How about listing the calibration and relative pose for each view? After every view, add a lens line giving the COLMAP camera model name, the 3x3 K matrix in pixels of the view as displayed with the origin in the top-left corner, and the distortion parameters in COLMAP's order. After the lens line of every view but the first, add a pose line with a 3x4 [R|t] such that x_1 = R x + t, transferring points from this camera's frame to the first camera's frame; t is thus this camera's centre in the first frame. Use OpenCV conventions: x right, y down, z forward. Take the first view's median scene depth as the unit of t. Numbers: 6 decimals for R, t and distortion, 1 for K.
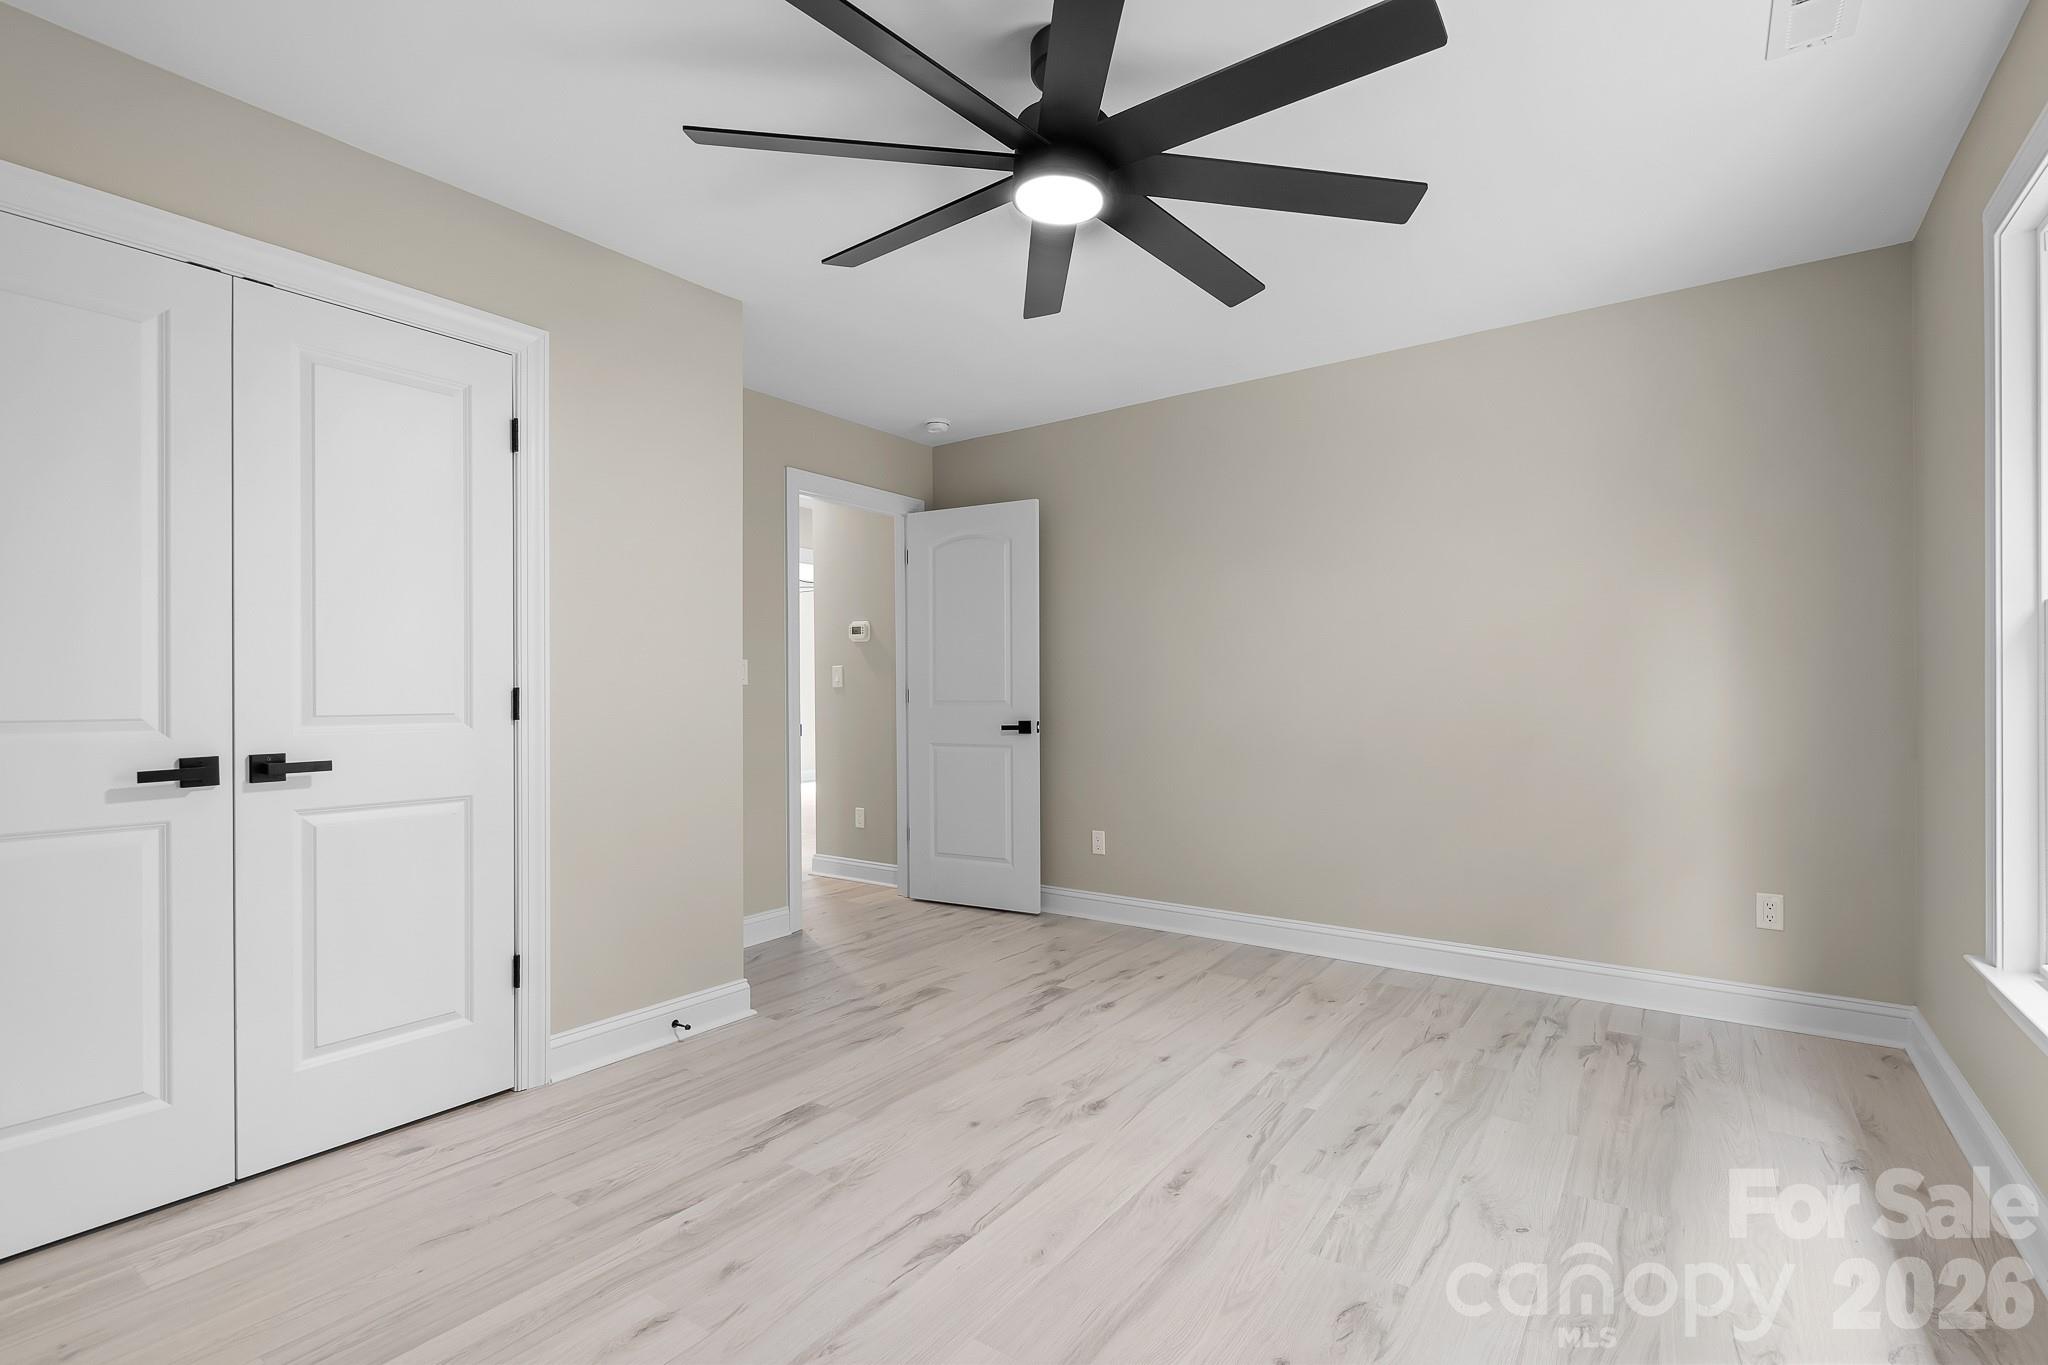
lens RADIAL K [[945.2, 0, 1022.5], [0, 945.2, 688.5], [0, 0, 1]] dist [0.017117, -0.008221]
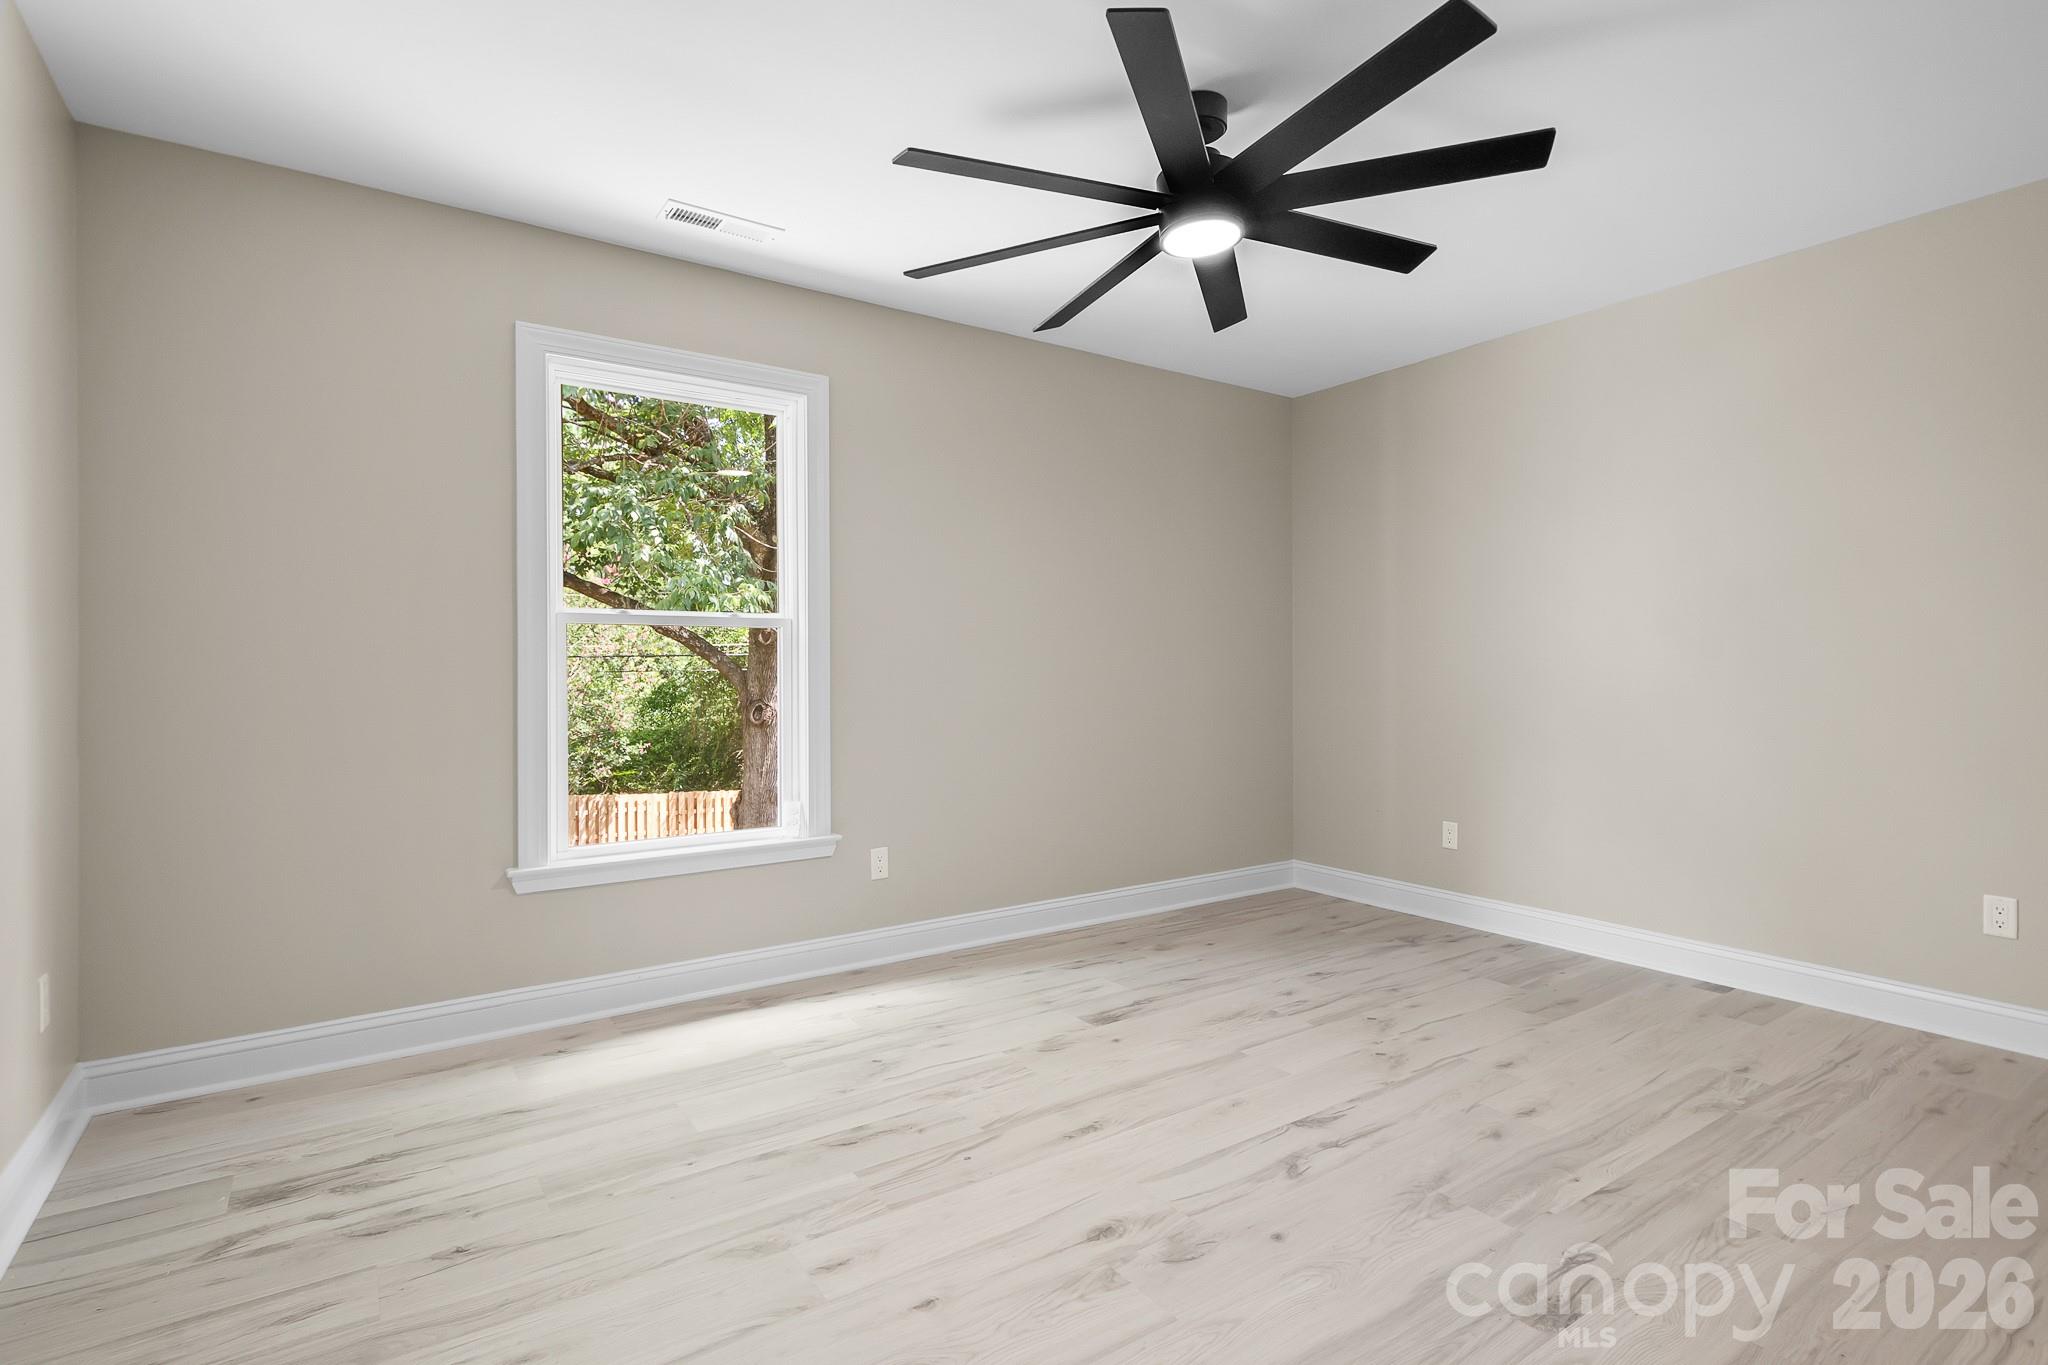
lens RADIAL K [[945.2, 0, 1022.5], [0, 945.2, 688.5], [0, 0, 1]] dist [0.017117, -0.008221]
pose [[-0.934791, 0.000755, 0.355196, -0.145297], [0.006529, 0.999865, 0.015057, 0.008731], [-0.355137, 0.016394, -0.934670, 1.980331]]
